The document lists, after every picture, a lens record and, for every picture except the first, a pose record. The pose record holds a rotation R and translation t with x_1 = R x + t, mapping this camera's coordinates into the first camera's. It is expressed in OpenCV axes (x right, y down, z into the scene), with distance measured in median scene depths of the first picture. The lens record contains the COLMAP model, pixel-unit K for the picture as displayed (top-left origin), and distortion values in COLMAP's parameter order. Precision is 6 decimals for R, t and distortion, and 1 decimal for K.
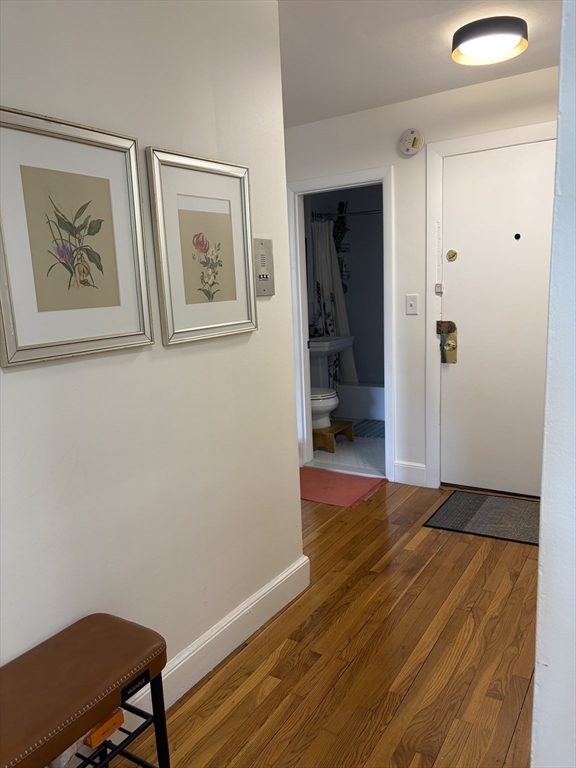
lens RADIAL K [[576.2, 0, 284.6], [0, 576.2, 381.8], [0, 0, 1]] dist [0.048409, -0.057251]
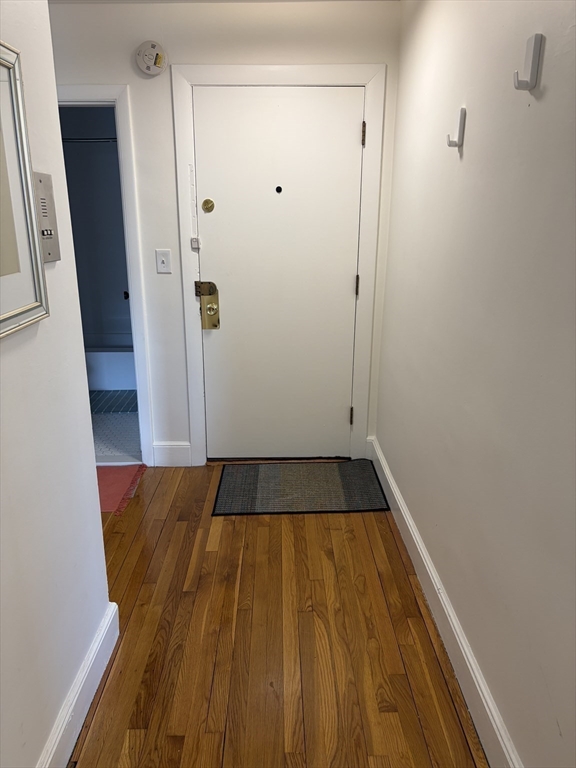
lens RADIAL K [[576.2, 0, 284.2], [0, 576.2, 383.4], [0, 0, 1]] dist [0.048409, -0.057251]
pose [[0.834685, -0.109349, 0.539762, -0.124654], [0.053715, 0.991582, 0.117816, -0.052097], [-0.548101, -0.069346, 0.833532, 0.202251]]
